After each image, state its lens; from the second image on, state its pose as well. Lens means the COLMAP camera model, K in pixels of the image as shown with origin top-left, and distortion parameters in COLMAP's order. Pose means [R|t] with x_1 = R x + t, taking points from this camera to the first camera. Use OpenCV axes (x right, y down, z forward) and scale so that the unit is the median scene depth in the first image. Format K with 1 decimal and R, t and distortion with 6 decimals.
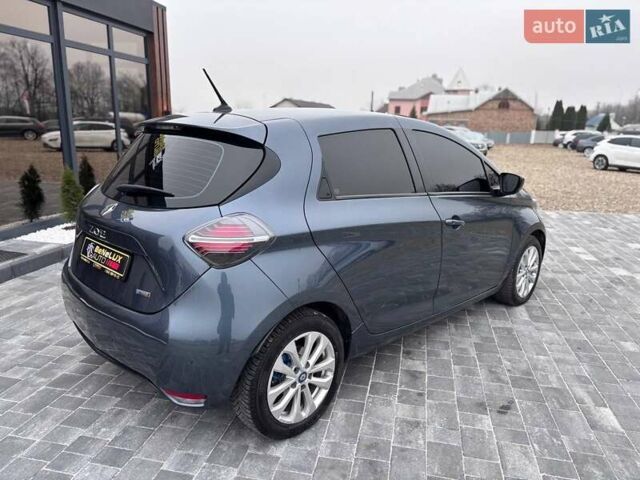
lens RADIAL K [[483.2, 0, 317.6], [0, 483.2, 246.7], [0, 0, 1]] dist [0.042419, -0.042788]
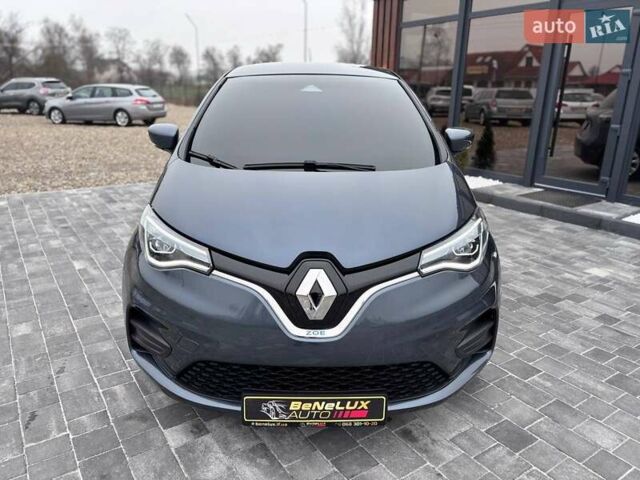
lens RADIAL K [[480.4, 0, 316.2], [0, 480.4, 242.4], [0, 0, 1]] dist [0.050374, -0.051046]
pose [[-0.693044, 0.189324, -0.695591, 0.217548], [-0.207093, 0.871940, 0.443658, -0.103397], [0.690509, 0.451527, -0.565085, 0.452459]]
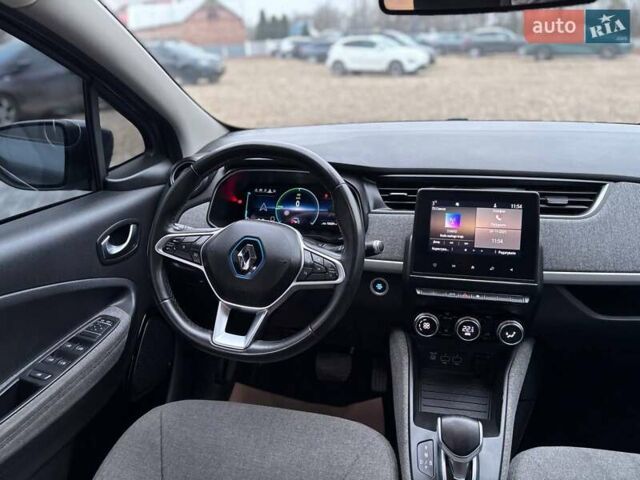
lens RADIAL K [[480.4, 0, 316.2], [0, 480.4, 242.4], [0, 0, 1]] dist [0.050374, -0.051046]
pose [[0.844945, -0.261233, 0.466717, 0.003051], [0.190916, 0.962433, 0.193063, -0.052526], [-0.499618, -0.074024, 0.863077, 0.258761]]
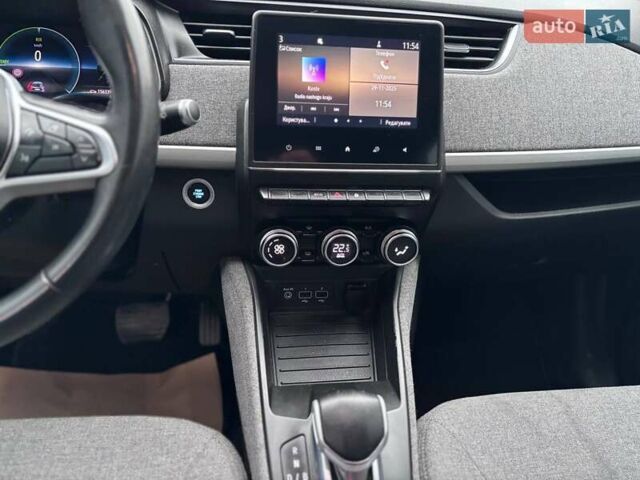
lens RADIAL K [[483.2, 0, 317.6], [0, 483.2, 246.7], [0, 0, 1]] dist [0.042419, -0.042788]
pose [[0.618417, -0.394326, 0.679755, 0.017818], [0.148582, 0.908063, 0.391593, -0.041712], [-0.771676, -0.141168, 0.620151, 0.279461]]
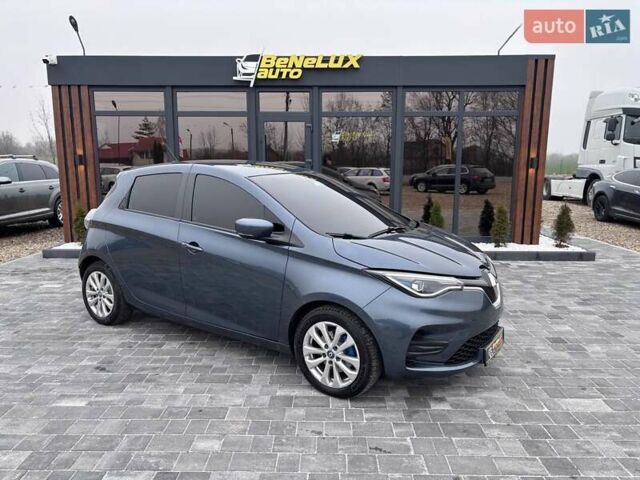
lens RADIAL K [[480.4, 0, 316.2], [0, 480.4, 242.4], [0, 0, 1]] dist [0.050374, -0.051046]
pose [[0.192210, 0.140189, -0.971289, 0.358872], [-0.239632, 0.966488, 0.092075, -0.058727], [0.951647, 0.215055, 0.219362, 0.238940]]
